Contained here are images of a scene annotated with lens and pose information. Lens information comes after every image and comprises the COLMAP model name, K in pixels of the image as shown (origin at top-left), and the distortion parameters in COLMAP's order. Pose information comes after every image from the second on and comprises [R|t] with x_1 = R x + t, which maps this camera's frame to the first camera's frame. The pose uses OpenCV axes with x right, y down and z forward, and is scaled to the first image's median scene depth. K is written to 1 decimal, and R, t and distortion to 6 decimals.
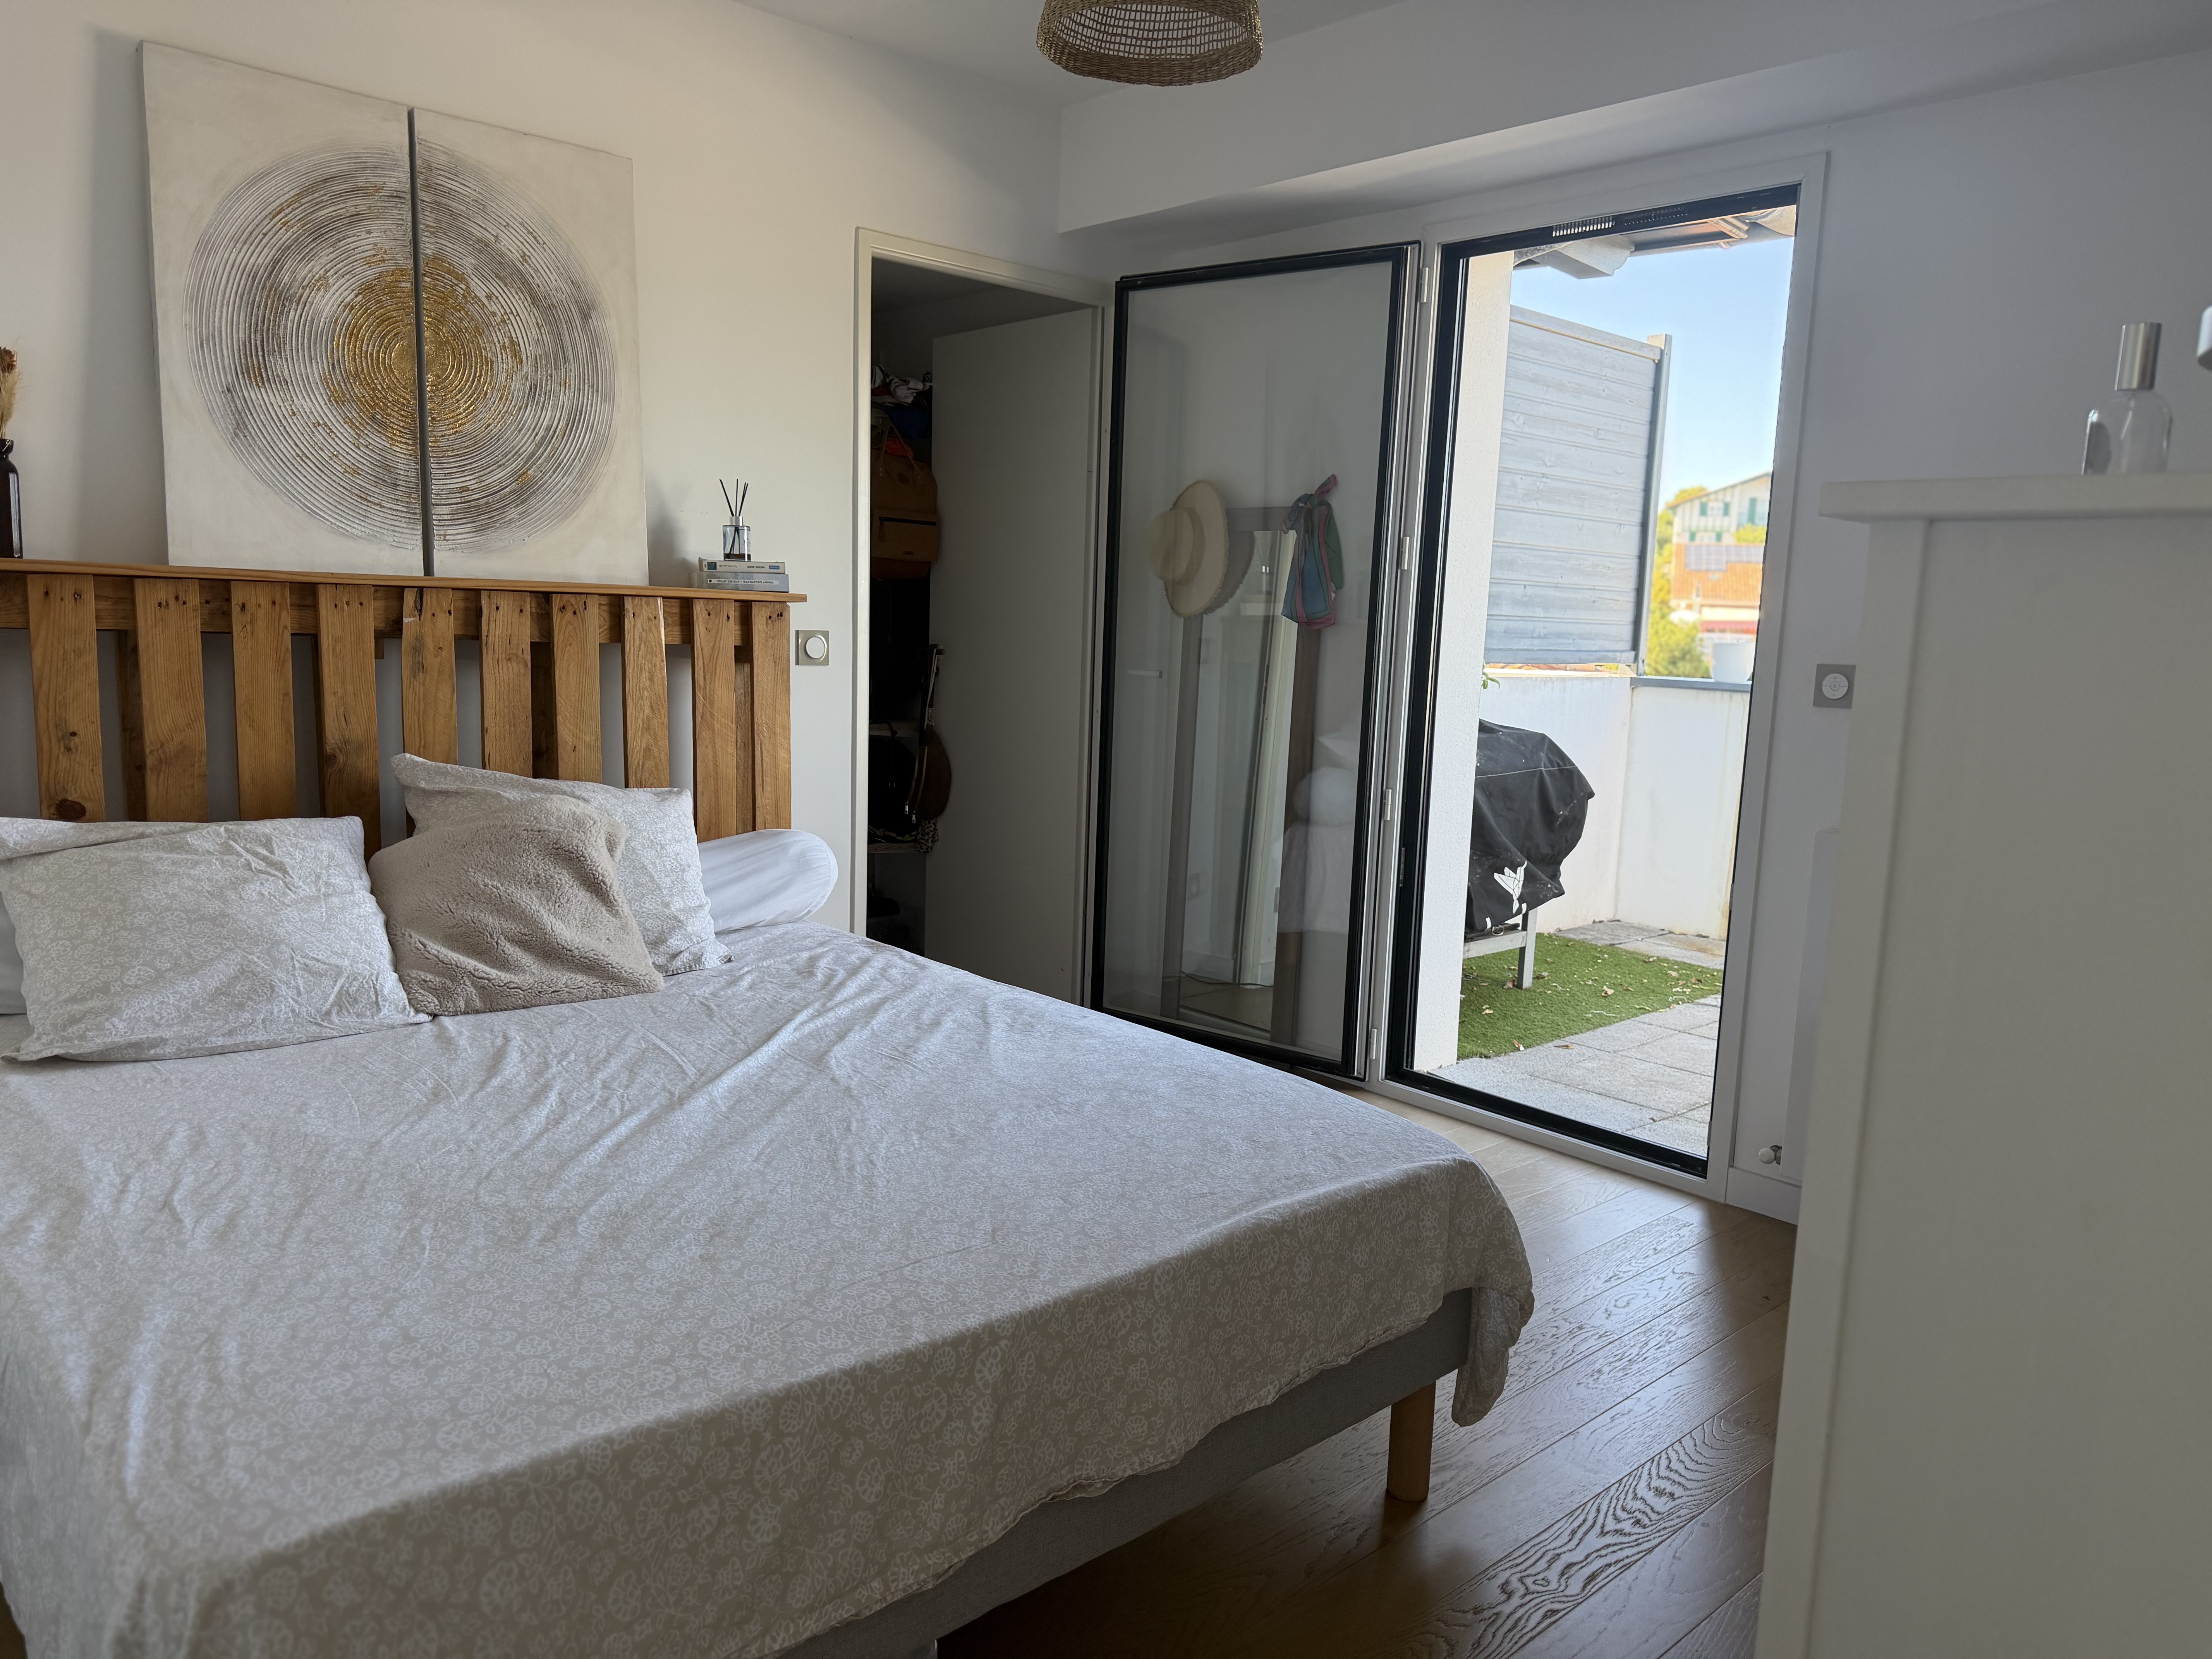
lens RADIAL K [[1544.7, 0, 1106.0], [0, 1544.7, 829.5], [0, 0, 1]] dist [0.002086, -0.060457]
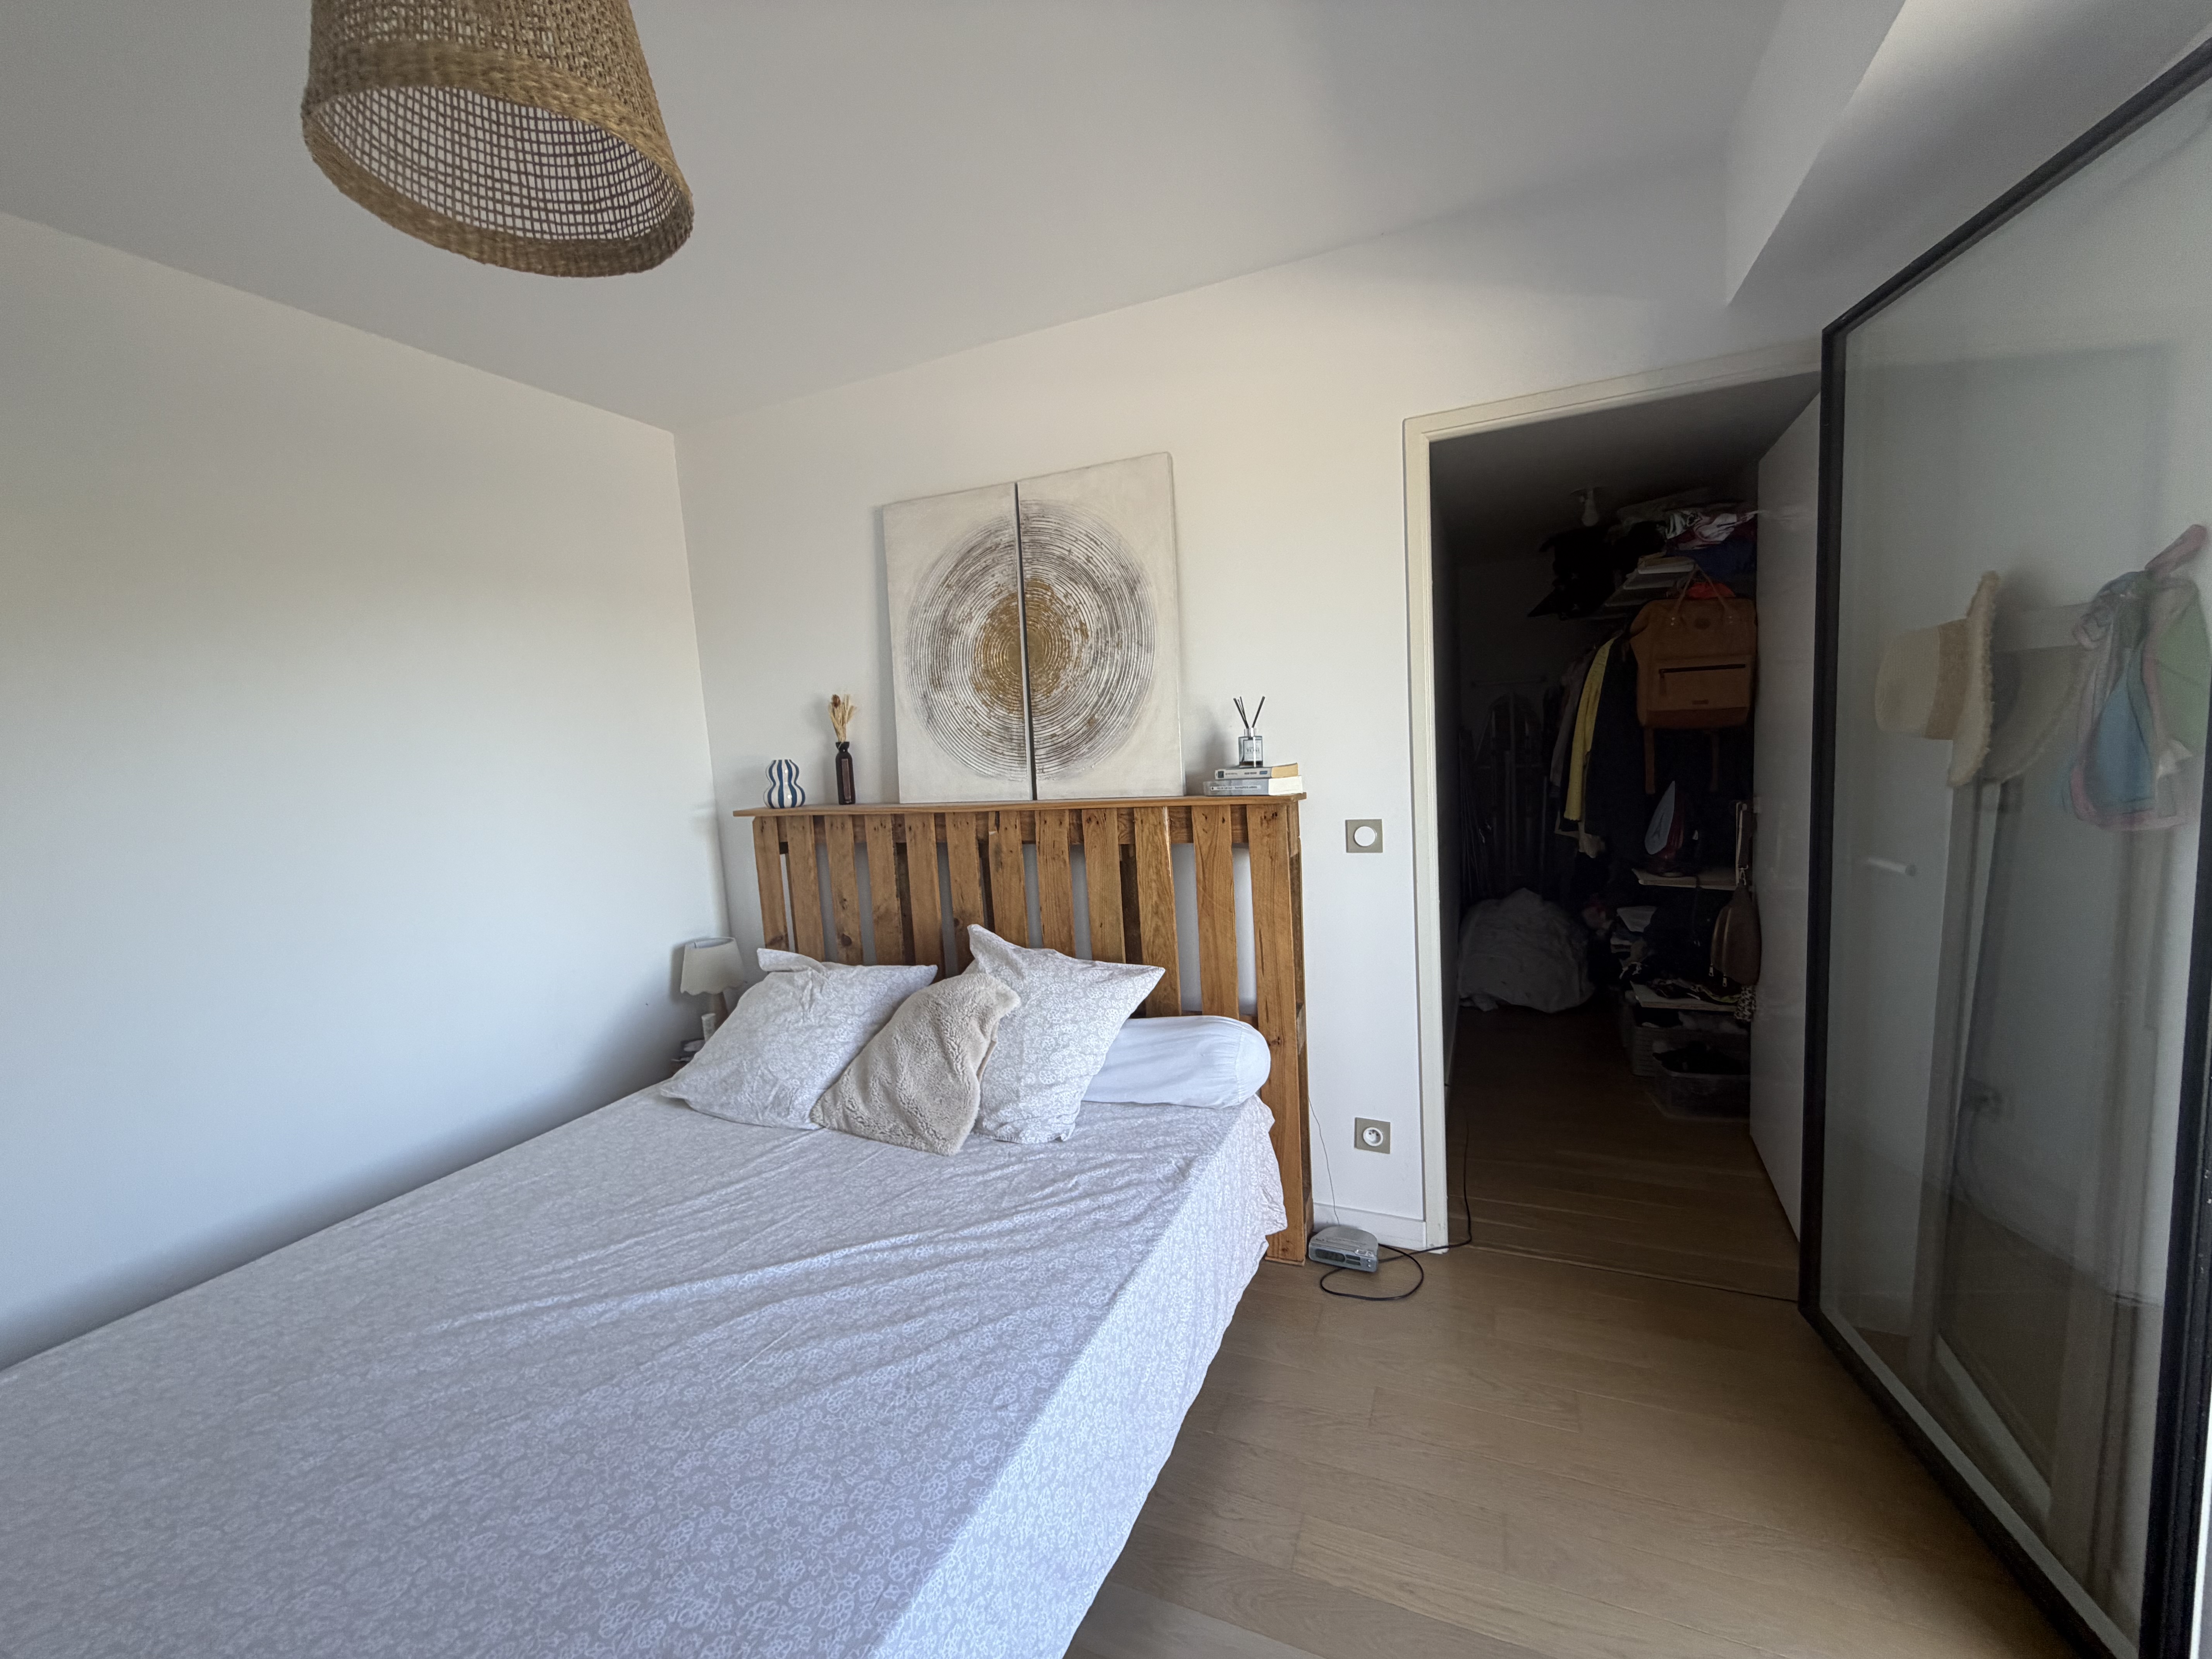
lens RADIAL K [[863.5, 0, 1105.0], [0, 863.5, 822.6], [0, 0, 1]] dist [-0.011978, 0.000123]
pose [[0.400631, 0.031580, -0.915695, 0.347703], [-0.043022, 0.998952, 0.015628, -0.161218], [0.915229, 0.033134, 0.401569, 0.754496]]
